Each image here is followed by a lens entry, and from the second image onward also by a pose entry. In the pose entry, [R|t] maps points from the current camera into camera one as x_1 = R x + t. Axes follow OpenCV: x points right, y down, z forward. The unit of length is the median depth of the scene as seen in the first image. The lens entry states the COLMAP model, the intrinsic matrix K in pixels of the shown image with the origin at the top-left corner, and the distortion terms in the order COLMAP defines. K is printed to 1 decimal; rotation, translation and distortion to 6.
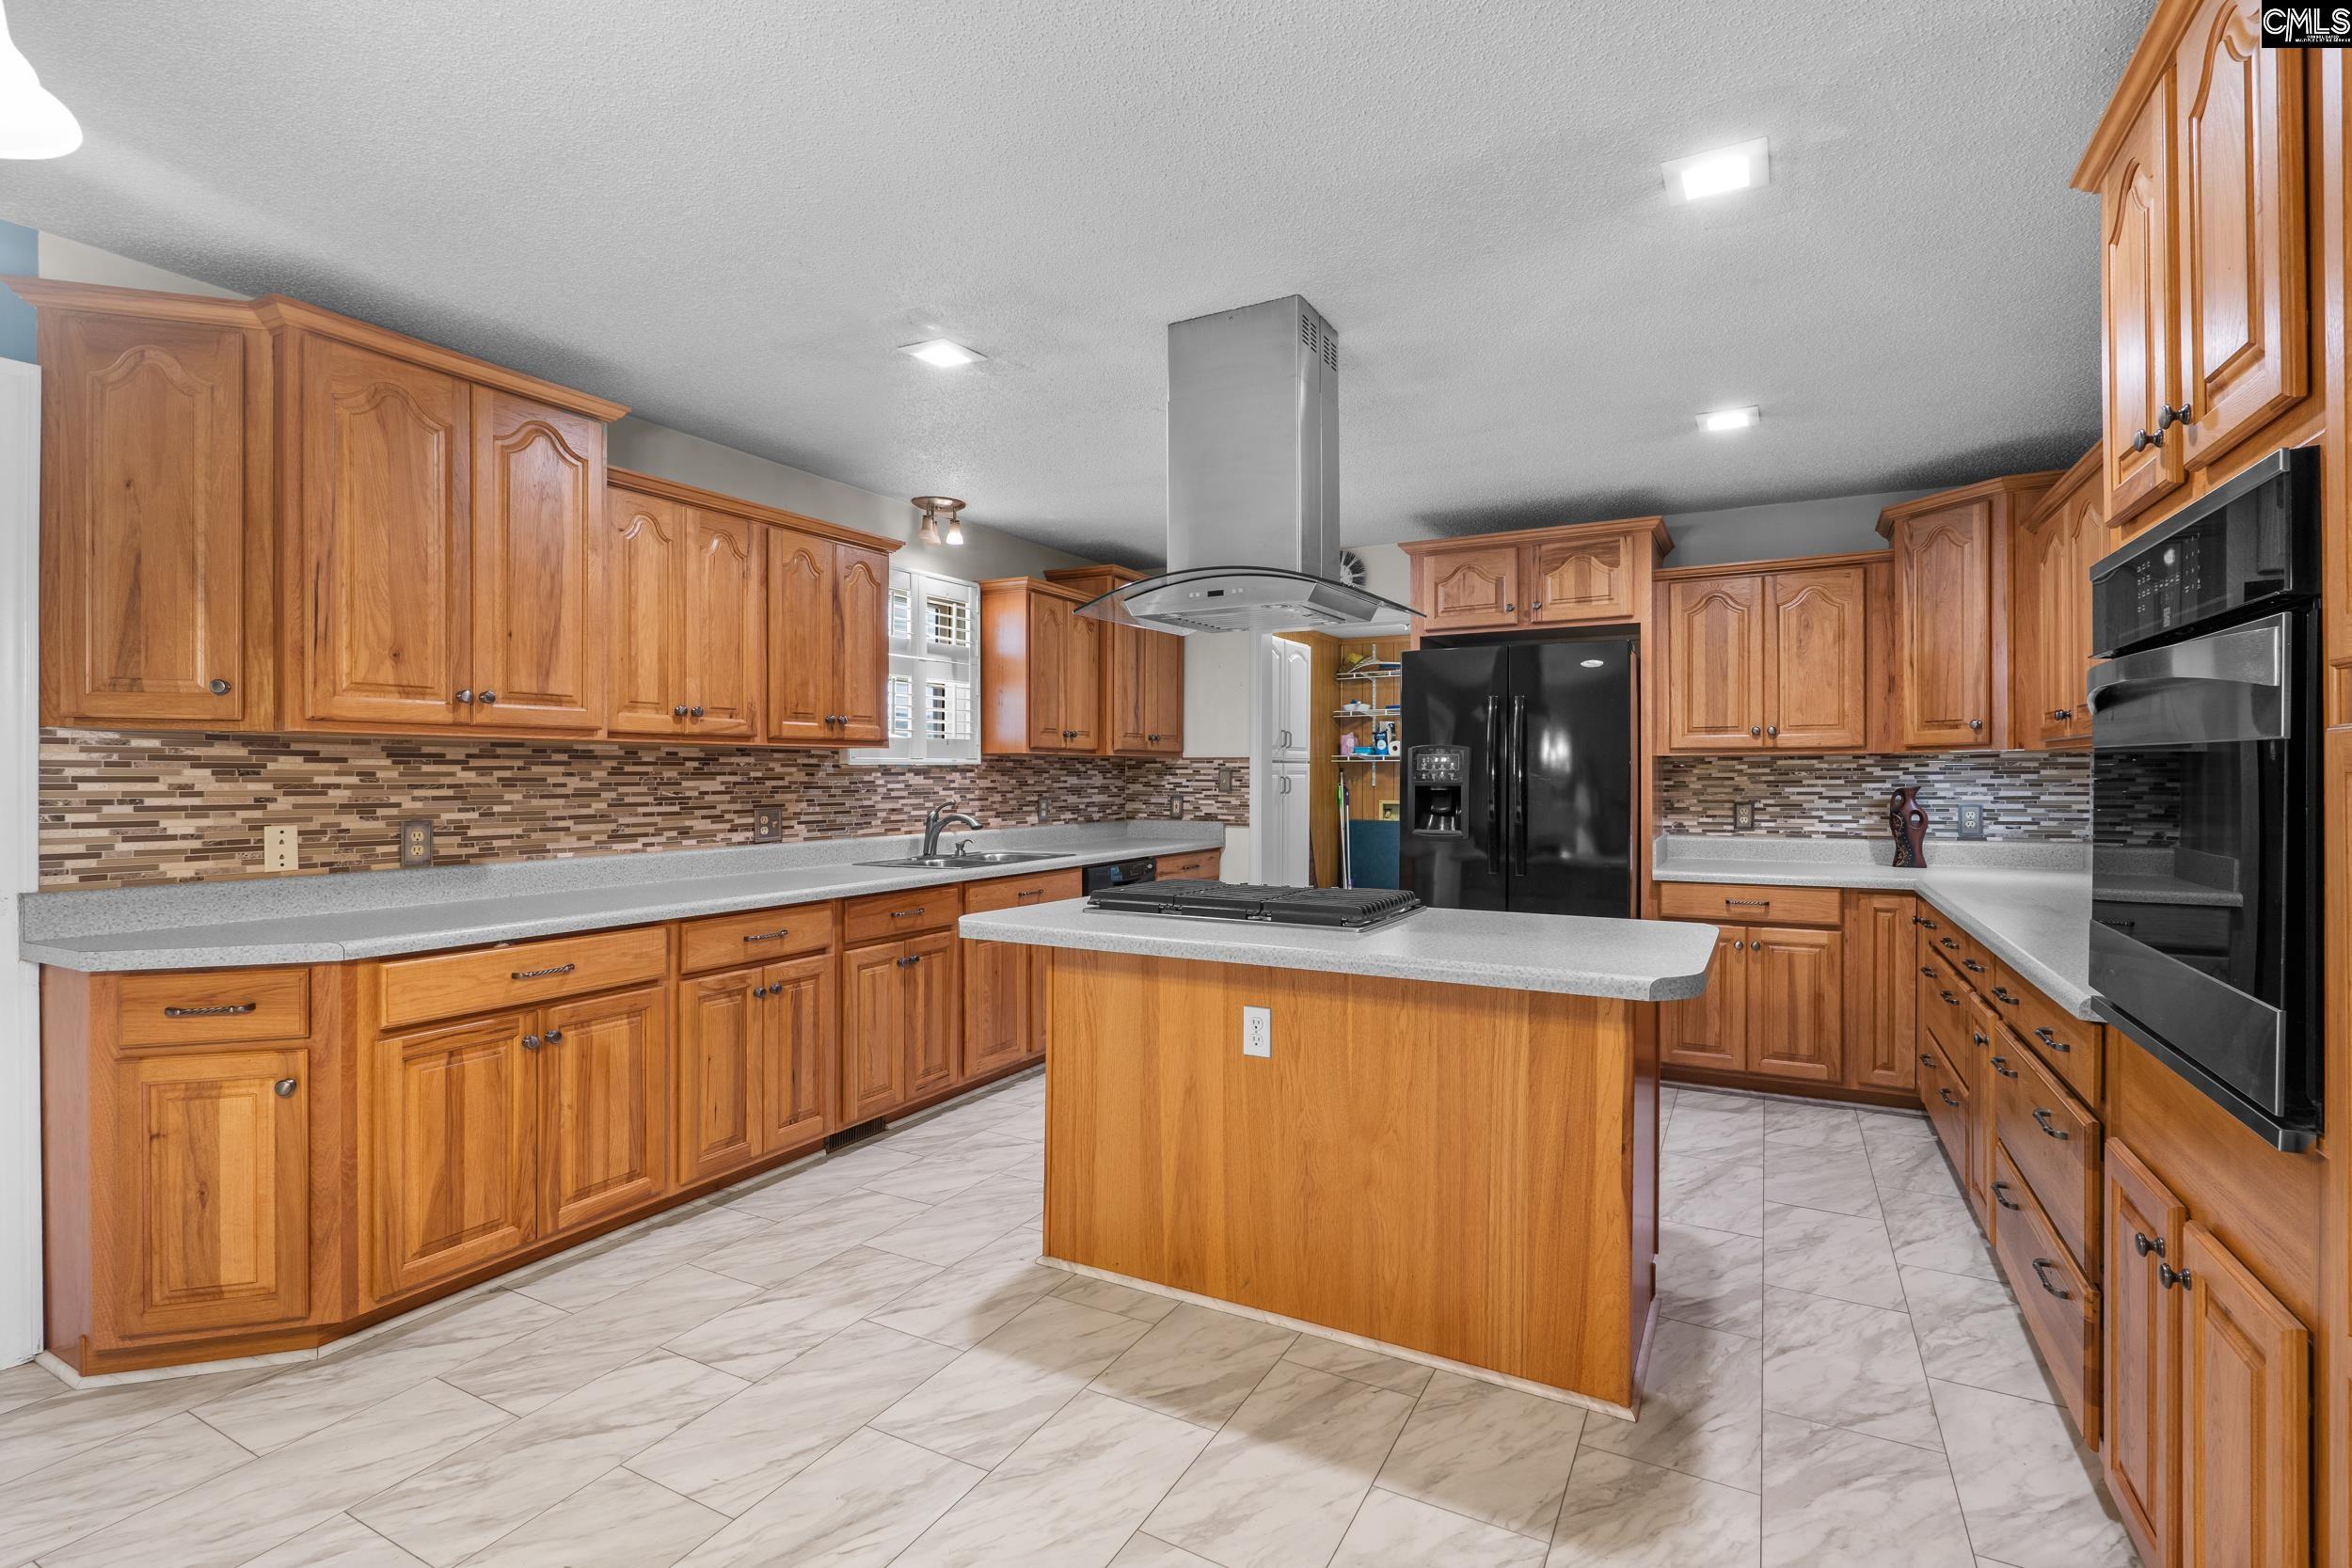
lens RADIAL K [[1093.9, 0, 1167.1], [0, 1093.9, 778.6], [0, 0, 1]] dist [-0.006425, -0.001000]
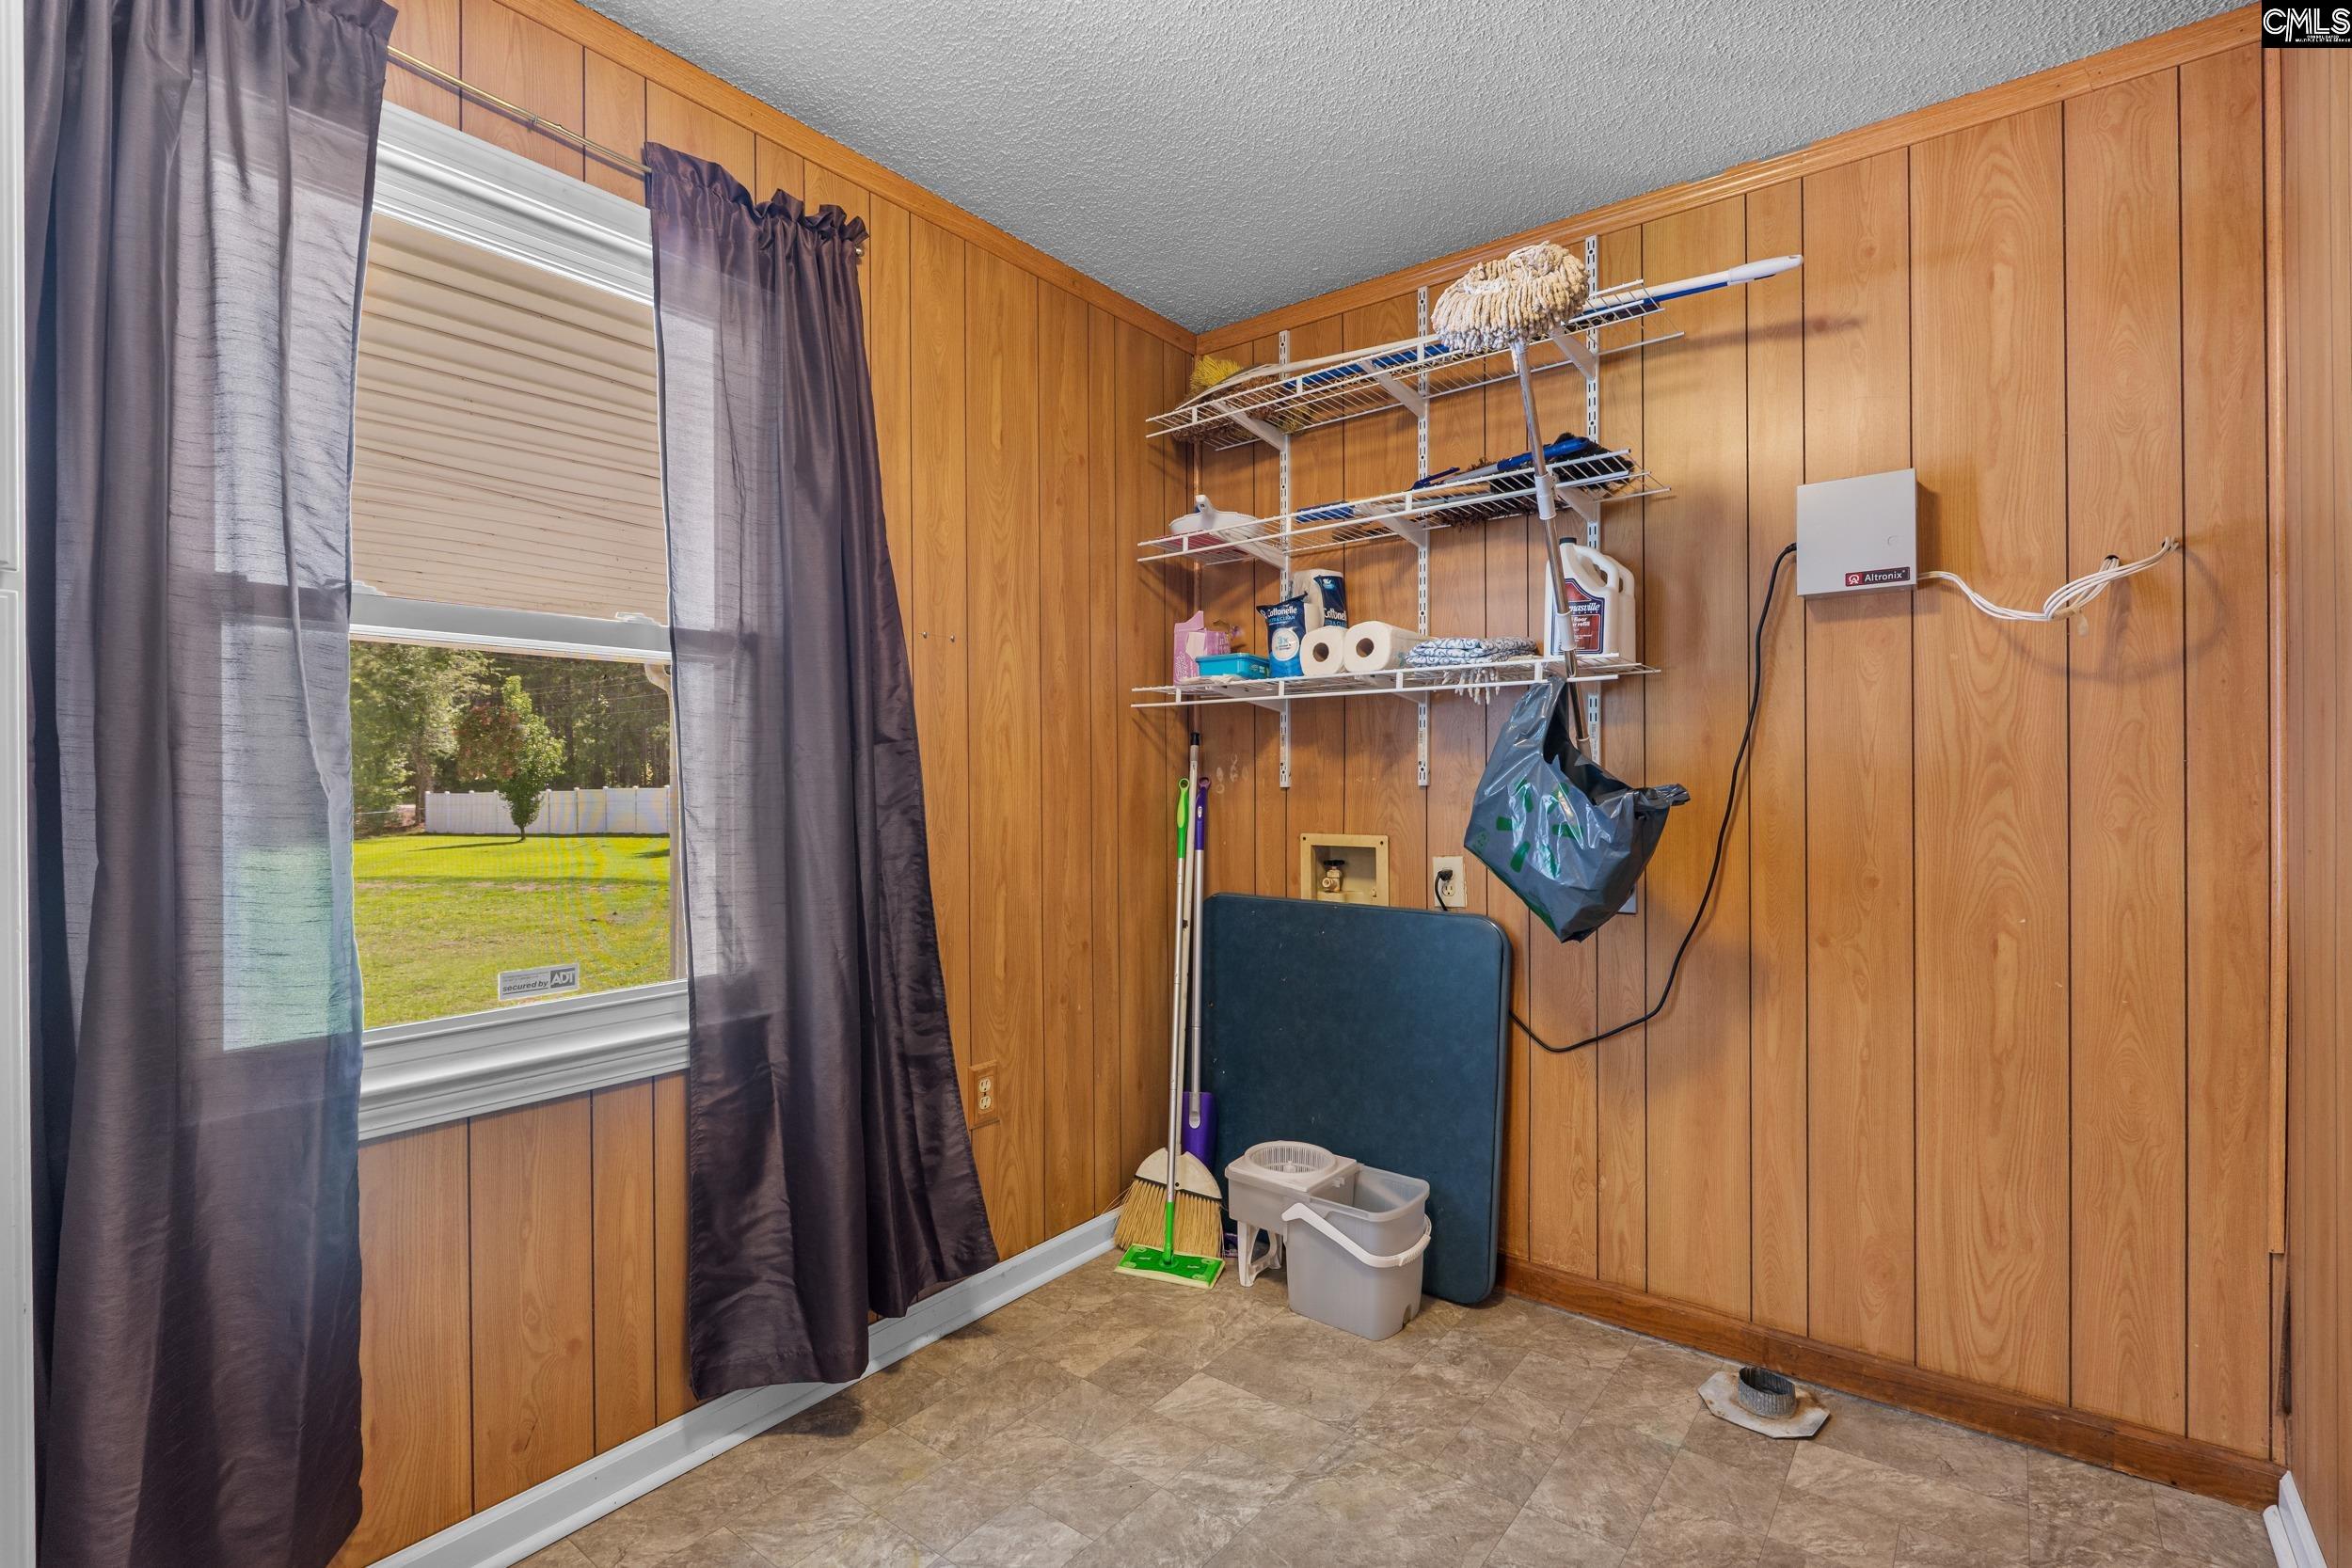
lens RADIAL K [[1093.9, 0, 1187.0], [0, 1093.9, 778.9], [0, 0, 1]] dist [-0.006425, -0.001000]
pose [[0.989898, -0.002684, -0.141759, 0.326472], [0.001886, 0.999982, -0.005767, 0.009952], [0.141772, 0.005441, 0.989884, 1.097440]]
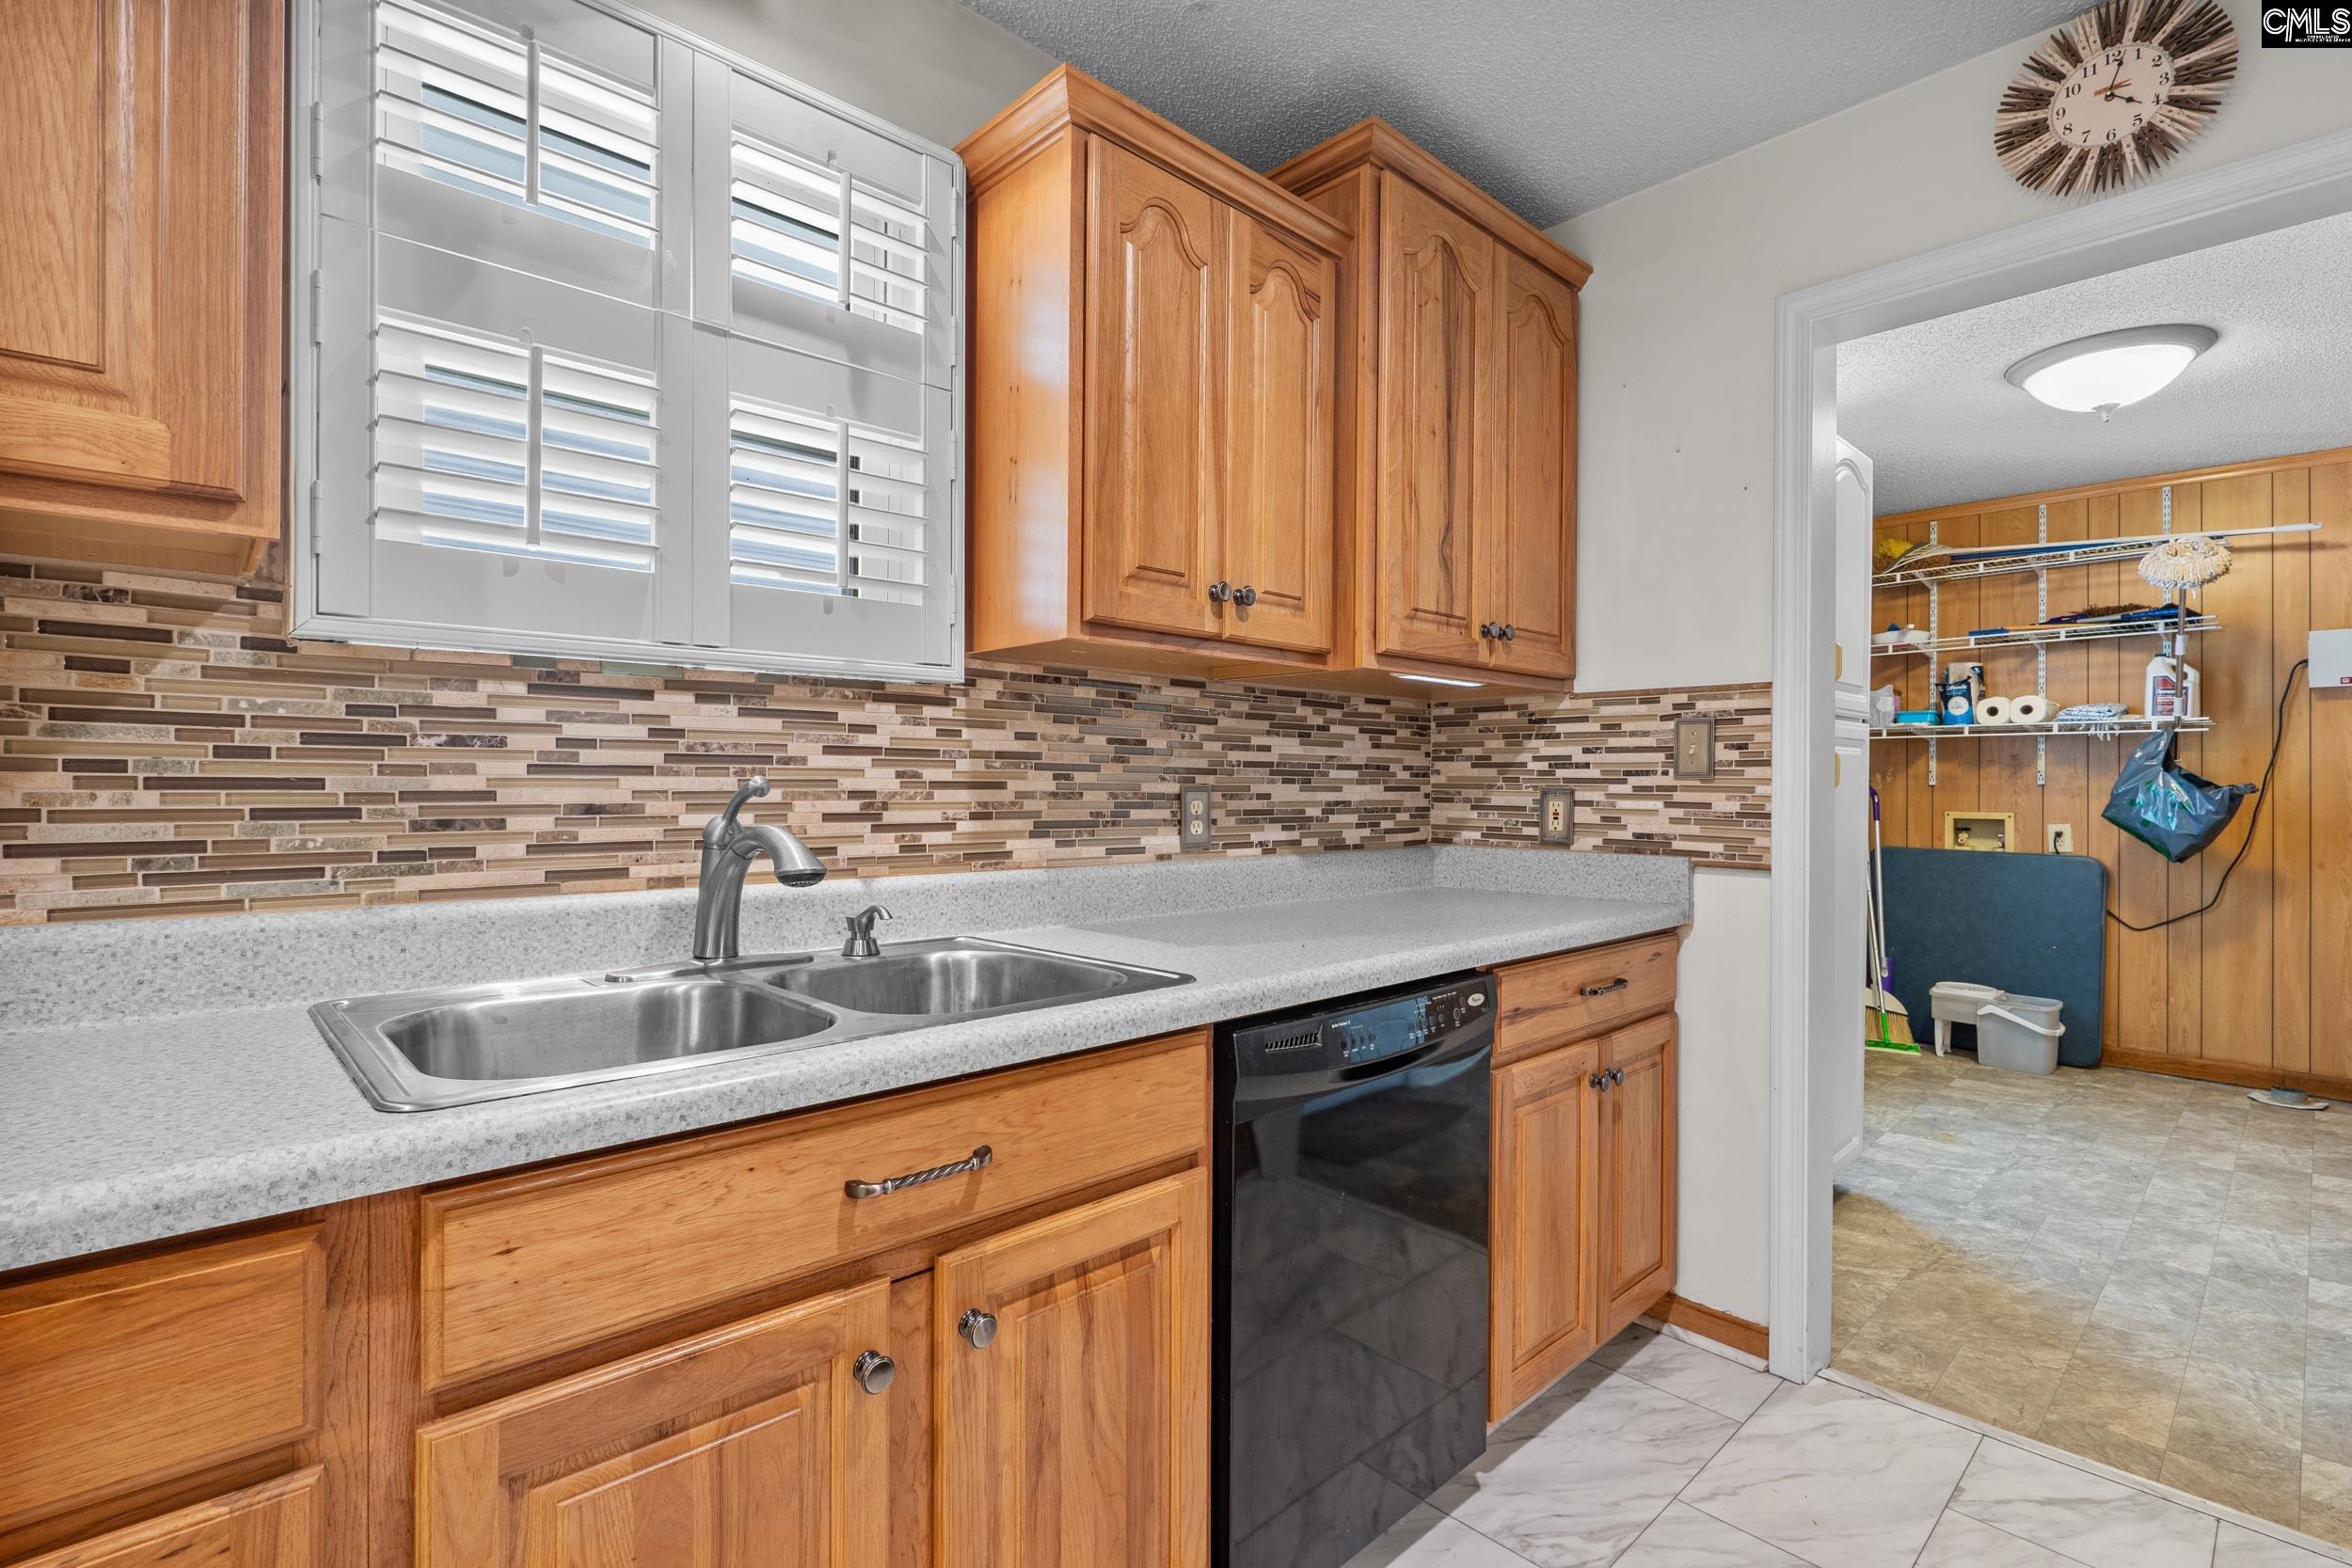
lens RADIAL K [[1093.9, 0, 1178.8], [0, 1093.9, 778.6], [0, 0, 1]] dist [-0.006425, -0.001000]
pose [[0.952953, 0.004205, -0.303088, -0.001926], [-0.007046, 0.999941, -0.008280, 0.017070], [0.303036, 0.010026, 0.952926, 0.603786]]
